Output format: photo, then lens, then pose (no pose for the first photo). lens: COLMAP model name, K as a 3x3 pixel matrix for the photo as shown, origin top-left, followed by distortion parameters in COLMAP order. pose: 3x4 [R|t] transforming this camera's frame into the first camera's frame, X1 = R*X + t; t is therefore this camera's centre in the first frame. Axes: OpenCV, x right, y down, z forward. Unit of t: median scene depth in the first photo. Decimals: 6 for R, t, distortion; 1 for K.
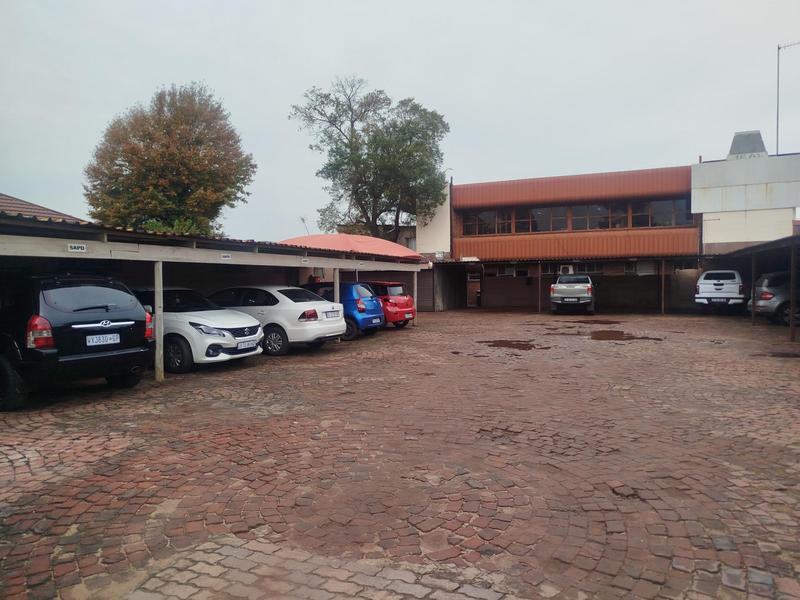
lens RADIAL K [[589.9, 0, 400.1], [0, 589.9, 284.2], [0, 0, 1]] dist [0.056819, 0.001732]
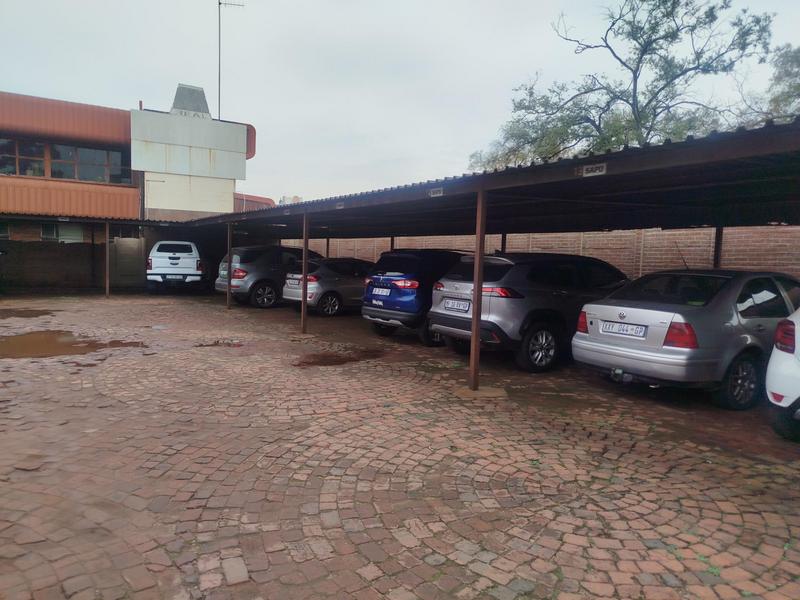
lens RADIAL K [[589.9, 0, 400.1], [0, 589.9, 284.2], [0, 0, 1]] dist [0.056819, 0.001732]
pose [[0.593771, -0.013449, 0.804522, 0.053393], [-0.027524, 0.998936, 0.037012, -0.002588], [-0.804163, -0.044120, 0.592769, 0.255553]]
